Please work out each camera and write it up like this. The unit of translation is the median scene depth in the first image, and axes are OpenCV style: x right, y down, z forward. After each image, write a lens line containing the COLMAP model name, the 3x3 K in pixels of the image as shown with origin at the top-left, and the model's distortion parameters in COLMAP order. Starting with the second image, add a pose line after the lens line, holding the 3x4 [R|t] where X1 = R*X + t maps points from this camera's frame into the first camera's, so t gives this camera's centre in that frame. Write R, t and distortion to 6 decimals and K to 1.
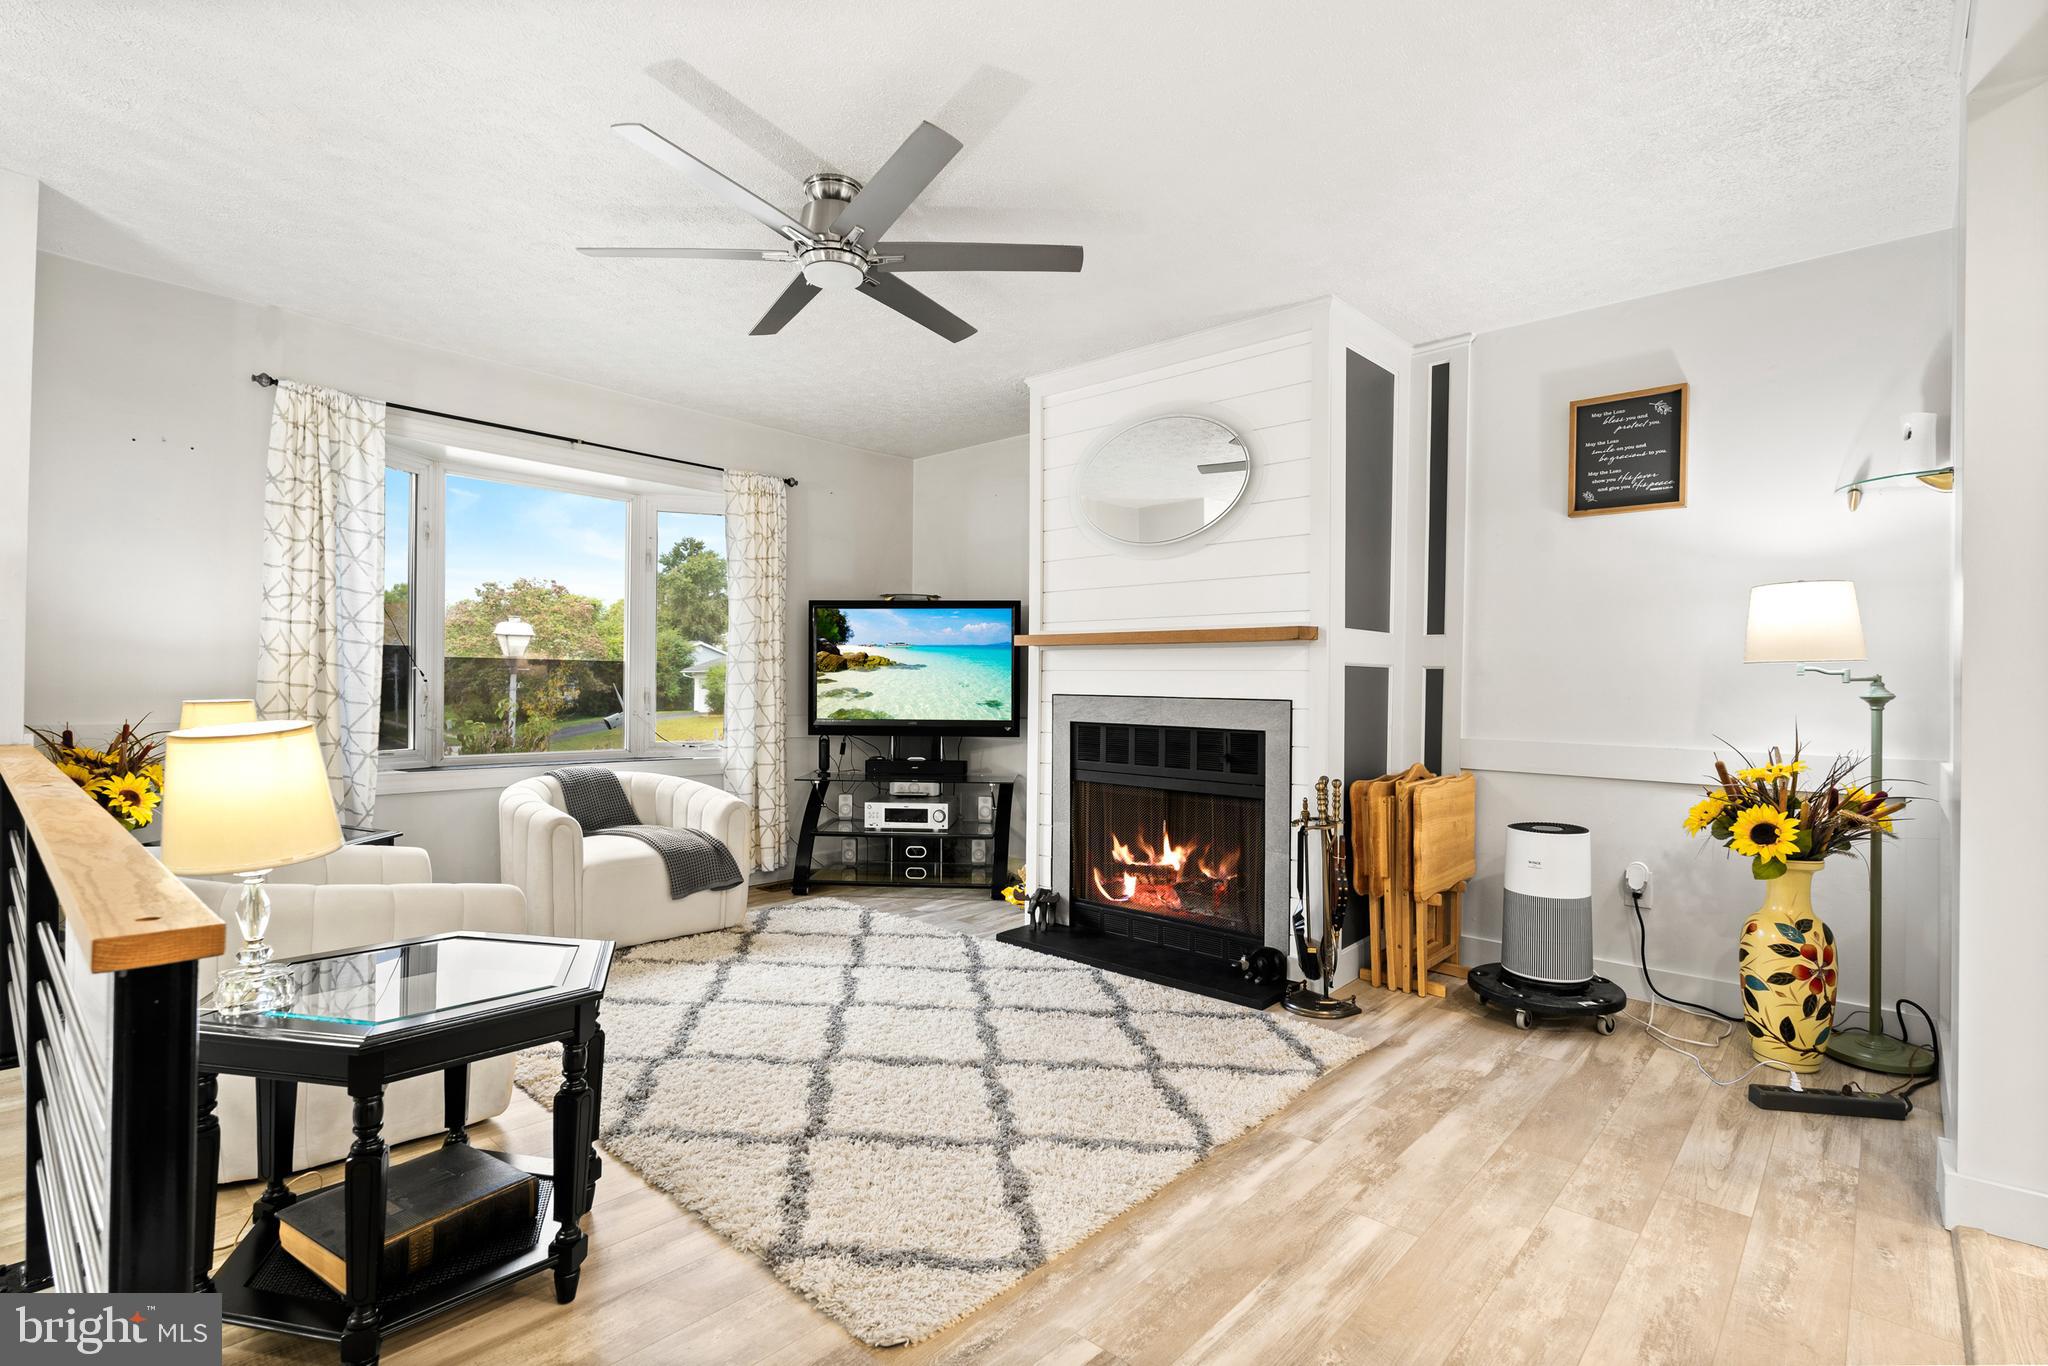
lens RADIAL K [[972.2, 0, 1026.7], [0, 972.2, 679.0], [0, 0, 1]] dist [0.004320, 0.000508]
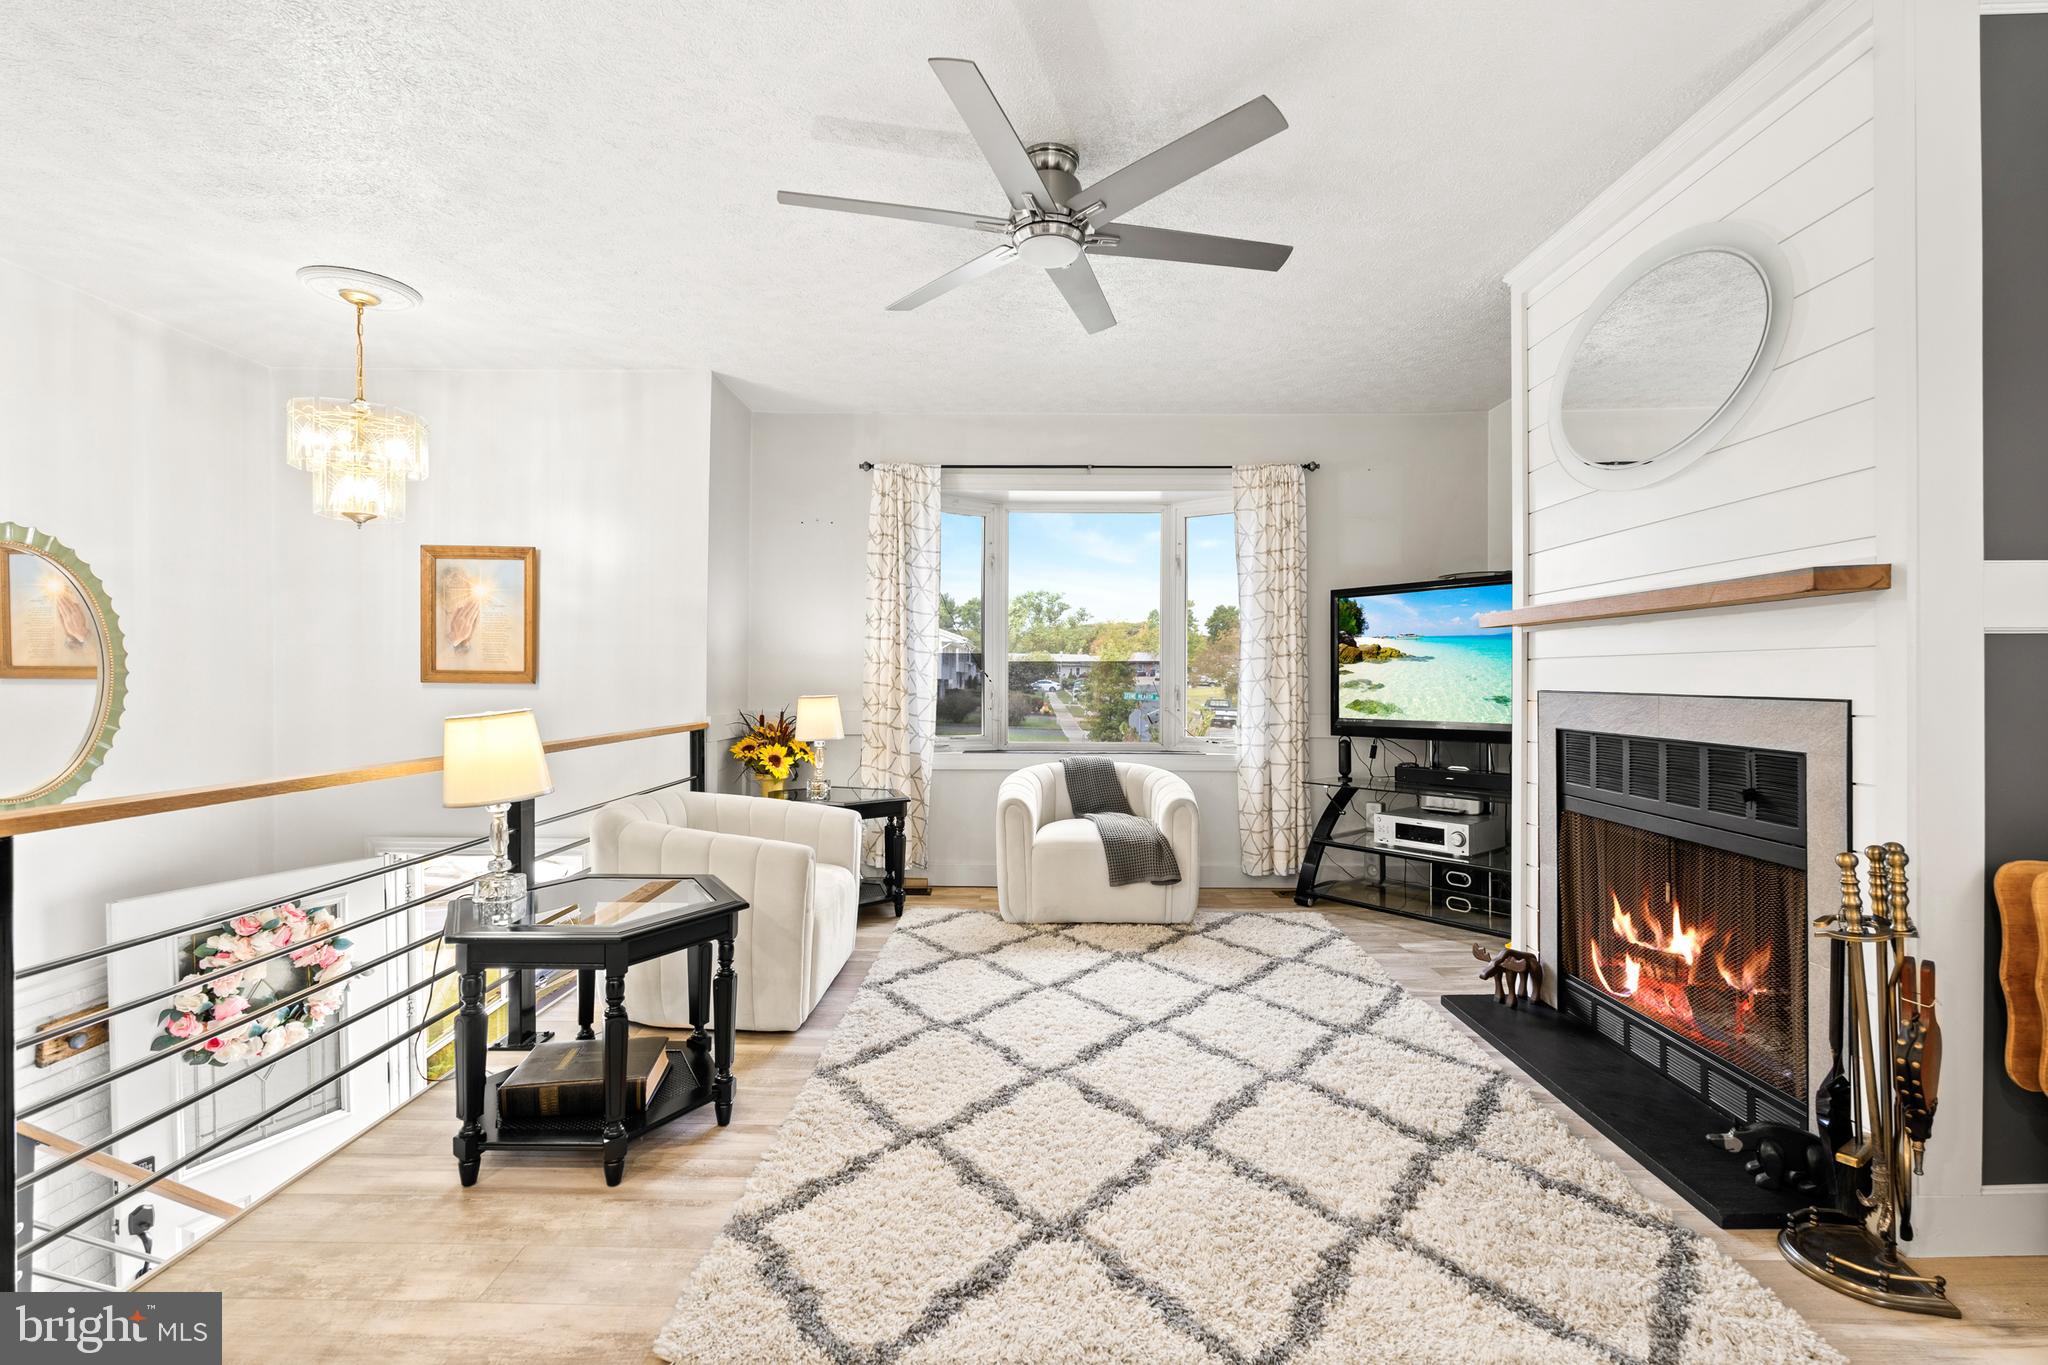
lens RADIAL K [[921.6, 0, 1029.0], [0, 921.6, 678.2], [0, 0, 1]] dist [0.002732, -0.000643]
pose [[0.664508, -0.012035, -0.747185, 0.316568], [0.011789, 0.999915, -0.005620, 0.006089], [0.747189, -0.005074, 0.664593, 0.264482]]
